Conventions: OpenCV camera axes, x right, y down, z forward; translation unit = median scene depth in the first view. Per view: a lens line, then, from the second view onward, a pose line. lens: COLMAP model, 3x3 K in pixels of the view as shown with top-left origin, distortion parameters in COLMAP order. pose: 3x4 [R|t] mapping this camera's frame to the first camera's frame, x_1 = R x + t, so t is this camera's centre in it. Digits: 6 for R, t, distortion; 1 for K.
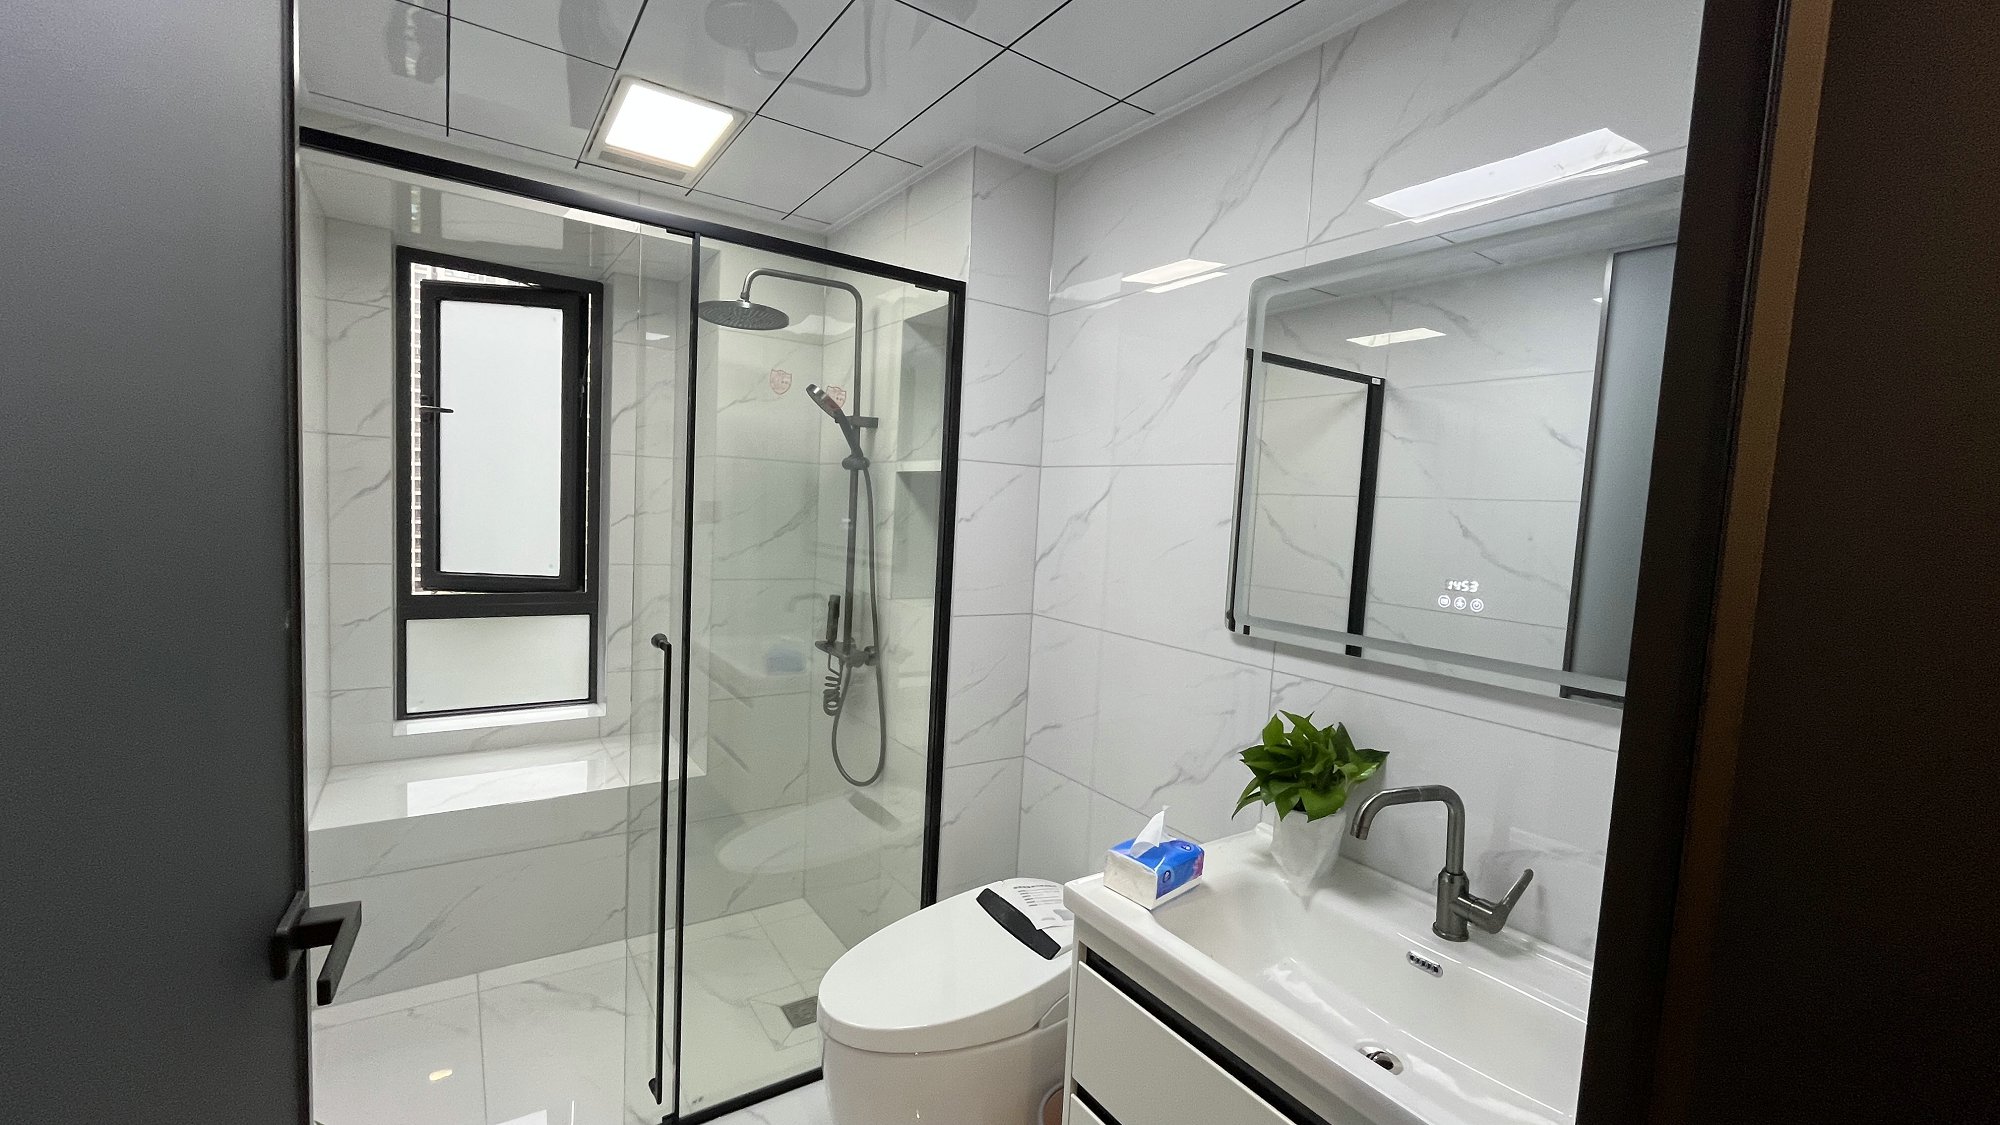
lens RADIAL K [[828.7, 0, 1009.4], [0, 828.7, 576.8], [0, 0, 1]] dist [0.001095, 0.000142]
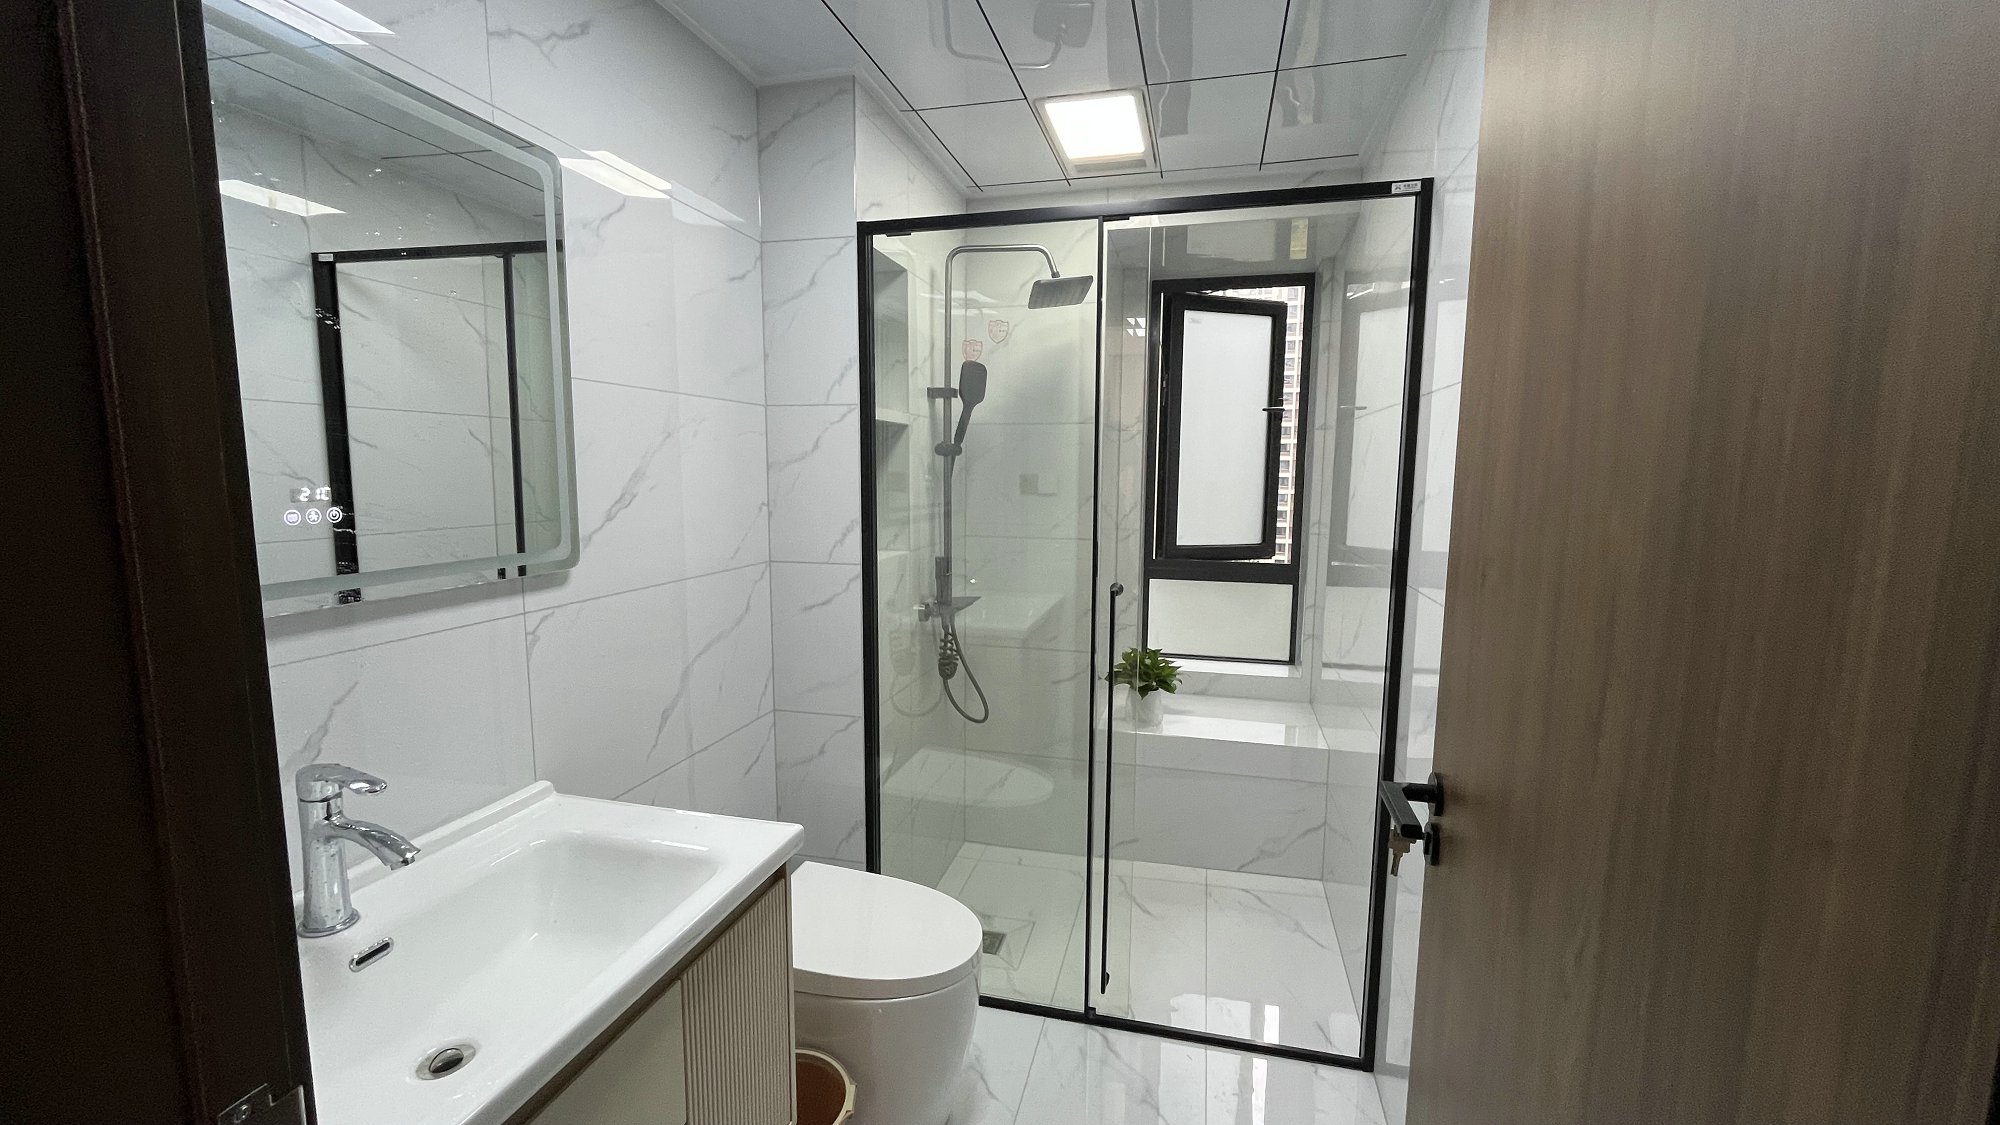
lens RADIAL K [[807.6, 0, 999.1], [0, 807.6, 566.9], [0, 0, 1]] dist [0.000163, 0.000340]
pose [[0.656414, 0.045768, -0.753011, 0.200457], [-0.031069, 0.998951, 0.033633, 0.004092], [0.753761, 0.001318, 0.657148, 0.127706]]
